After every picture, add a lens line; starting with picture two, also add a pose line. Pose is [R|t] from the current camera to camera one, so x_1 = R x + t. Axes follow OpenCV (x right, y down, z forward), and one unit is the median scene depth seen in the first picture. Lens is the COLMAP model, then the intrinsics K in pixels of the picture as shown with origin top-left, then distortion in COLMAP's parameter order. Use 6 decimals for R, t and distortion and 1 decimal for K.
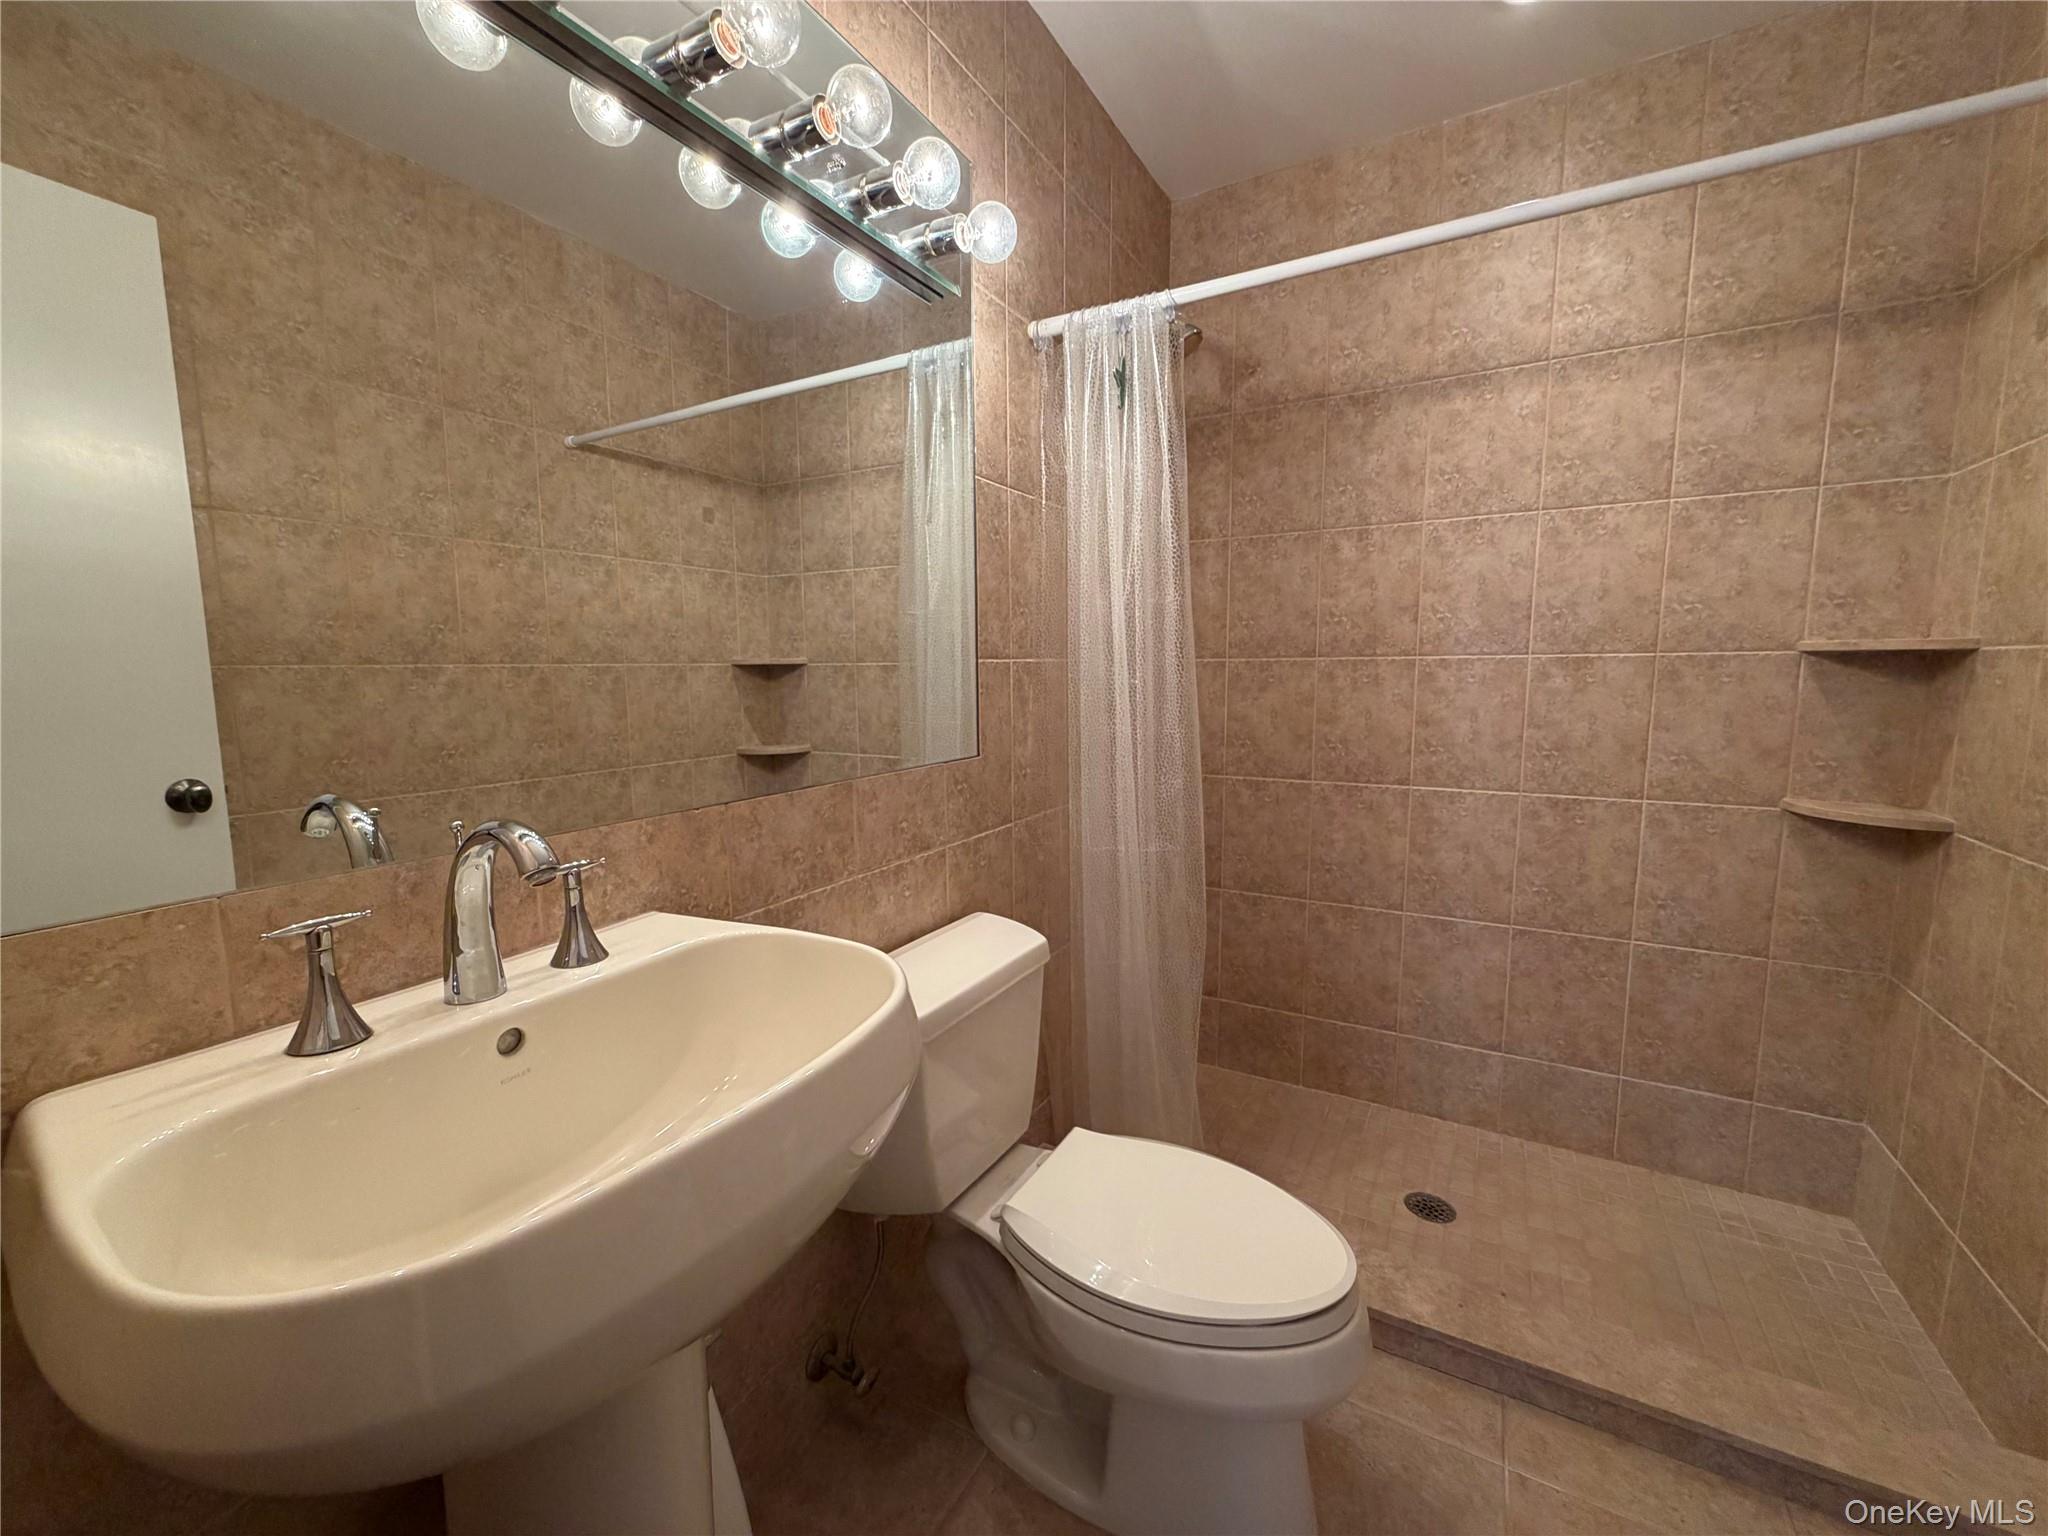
lens RADIAL K [[821.0, 0, 1026.8], [0, 821.0, 764.2], [0, 0, 1]] dist [-0.000630, 0.000471]
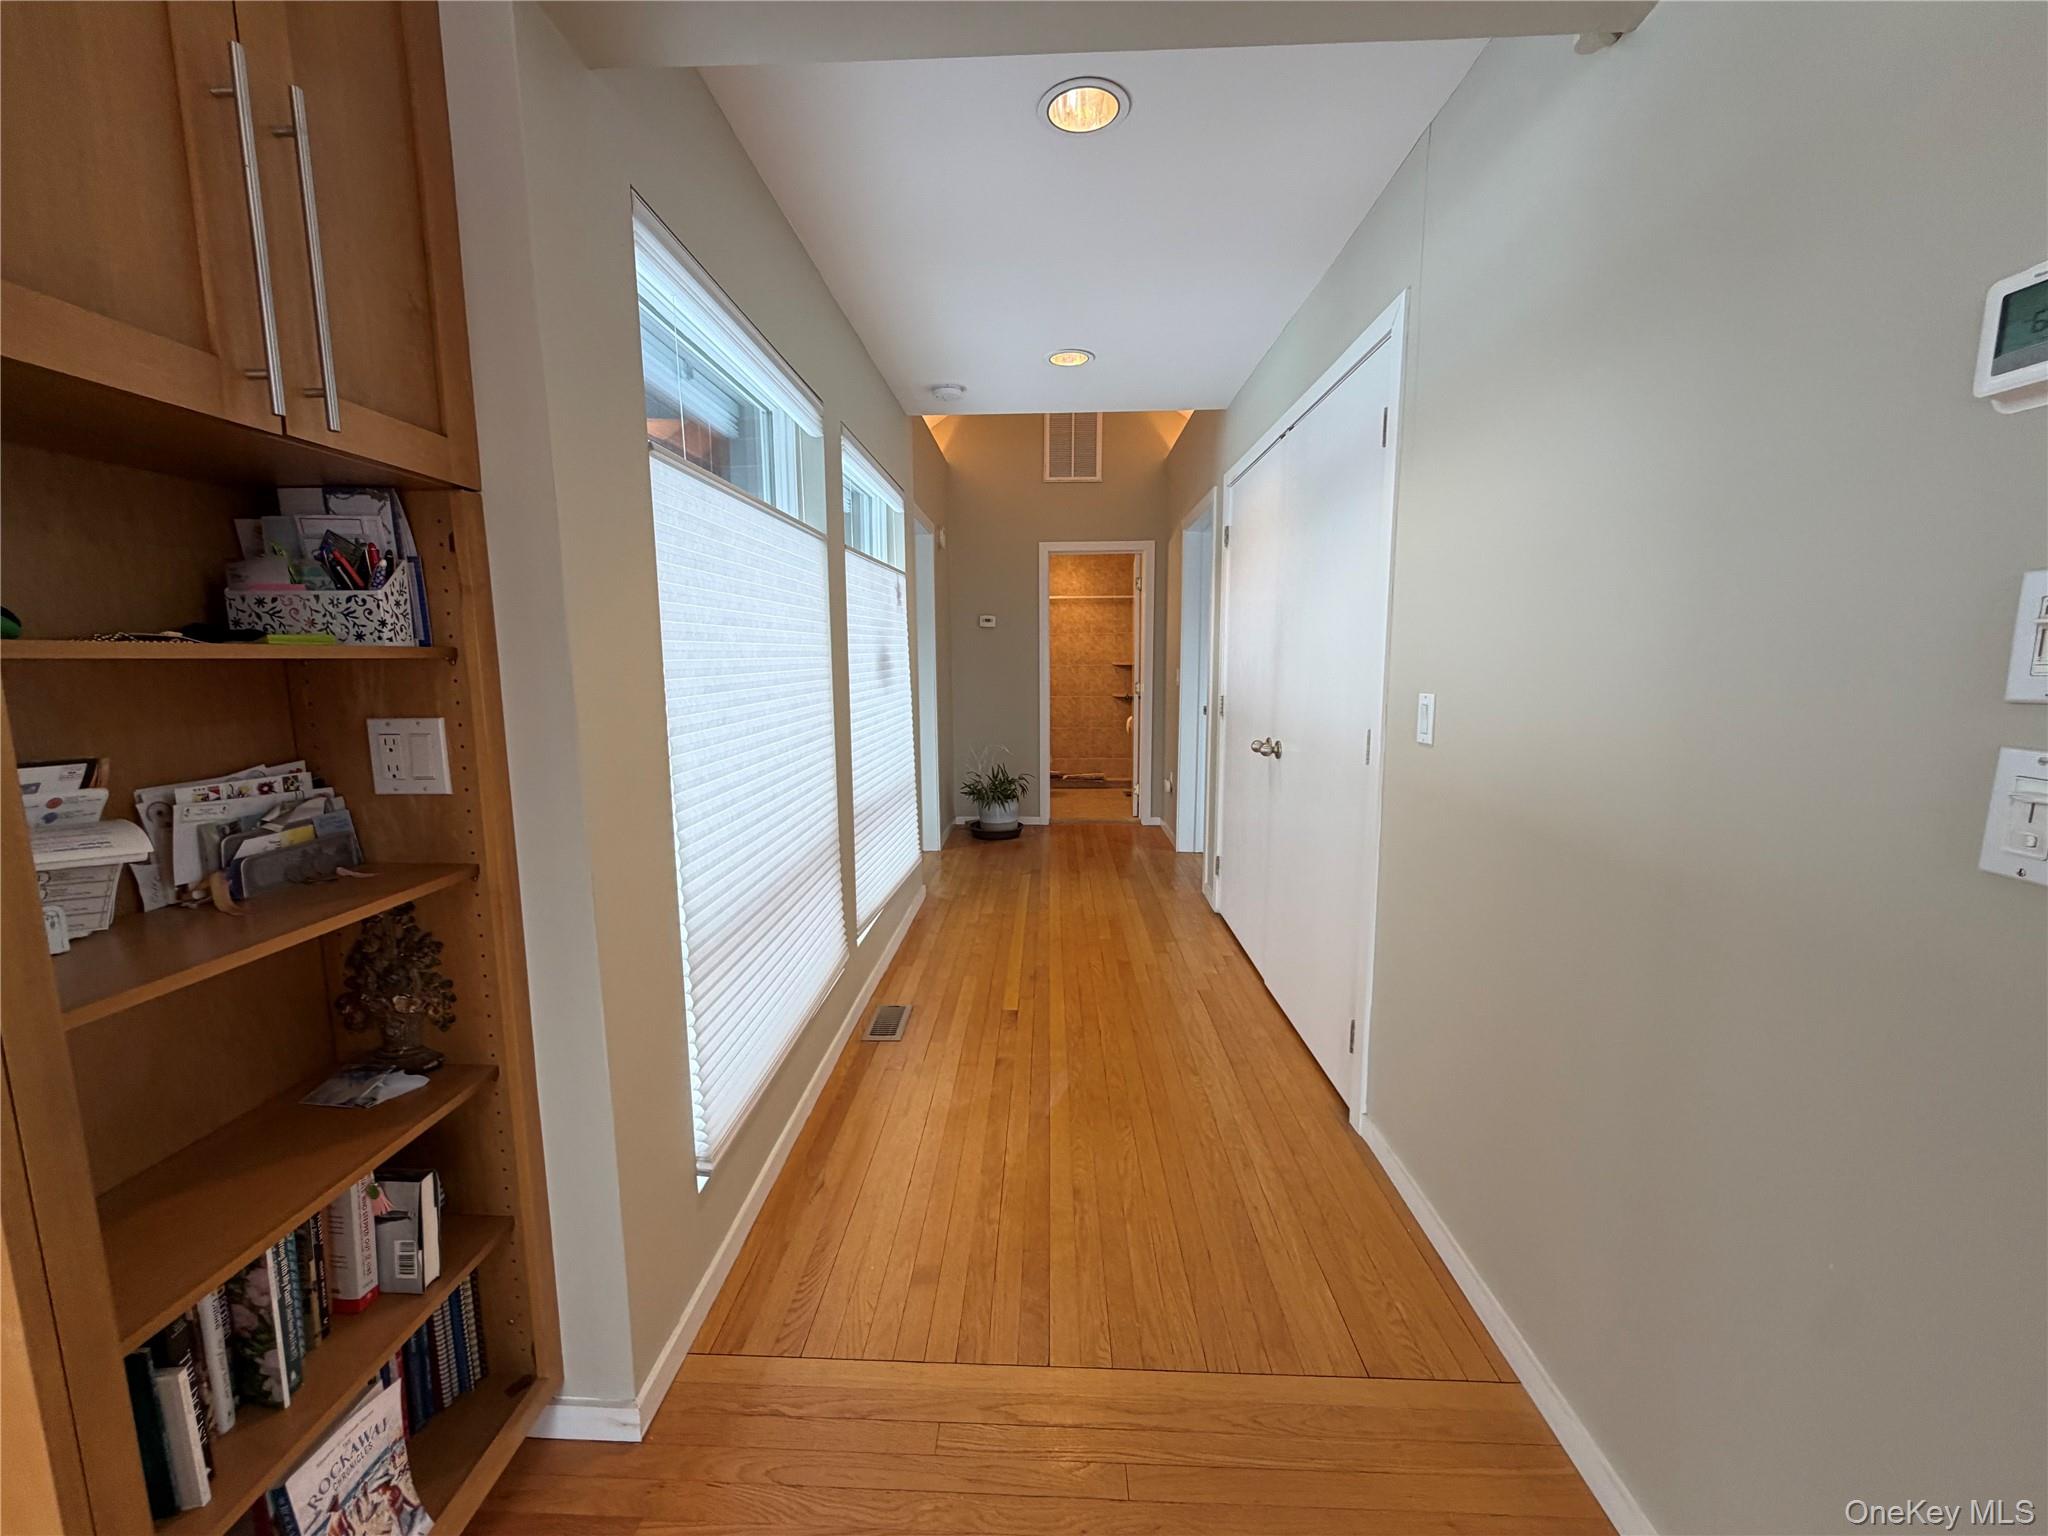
lens RADIAL K [[821.0, 0, 1019.5], [0, 821.0, 769.5], [0, 0, 1]] dist [-0.000630, 0.000471]
pose [[0.890329, -0.059301, 0.451440, -1.831131], [0.056295, 0.998212, 0.020099, 0.361125], [-0.451825, 0.007519, 0.892075, -3.138190]]
